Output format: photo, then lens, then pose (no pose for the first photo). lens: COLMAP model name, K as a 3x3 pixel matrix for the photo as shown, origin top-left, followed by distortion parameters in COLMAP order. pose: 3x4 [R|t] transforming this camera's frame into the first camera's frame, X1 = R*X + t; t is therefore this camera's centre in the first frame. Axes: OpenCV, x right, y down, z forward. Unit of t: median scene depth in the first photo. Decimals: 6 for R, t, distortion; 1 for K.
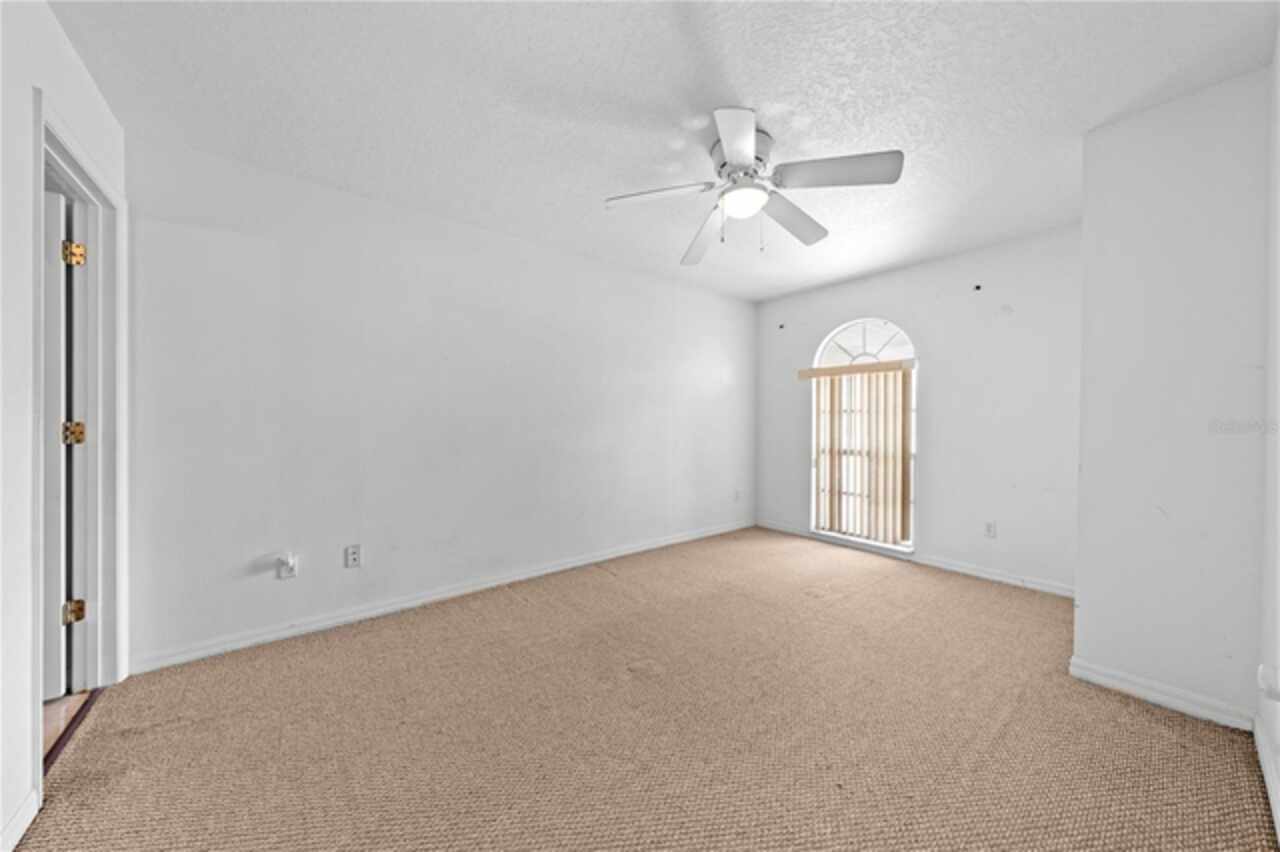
lens RADIAL K [[430.4, 0, 643.6], [0, 430.4, 421.6], [0, 0, 1]] dist [-0.001253, 0.000487]
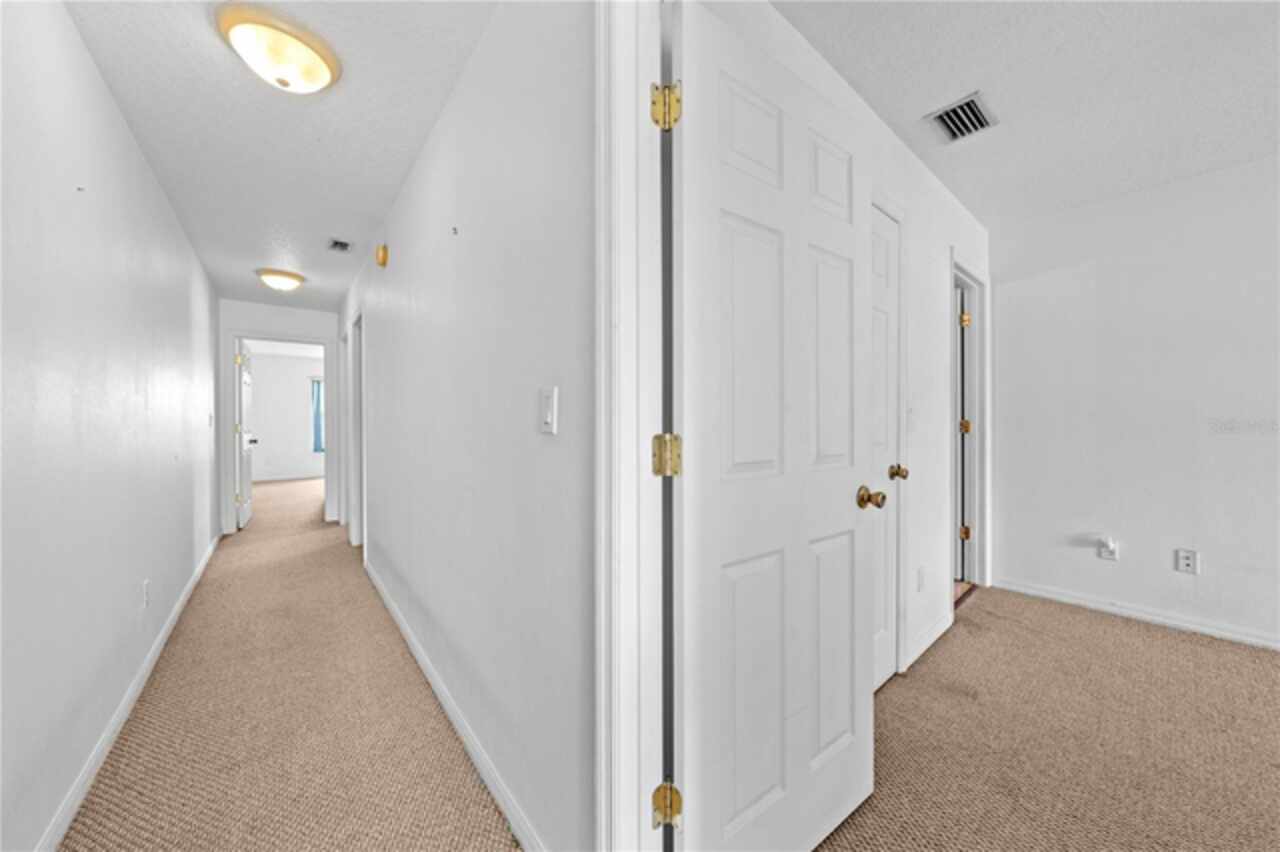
lens RADIAL K [[430.4, 0, 643.6], [0, 430.4, 421.6], [0, 0, 1]] dist [-0.001253, 0.000487]
pose [[0.013025, 0.003686, -0.999908, 0.337468], [0.003772, 0.999986, 0.003735, -0.004556], [0.999908, -0.003821, 0.013010, -0.273871]]
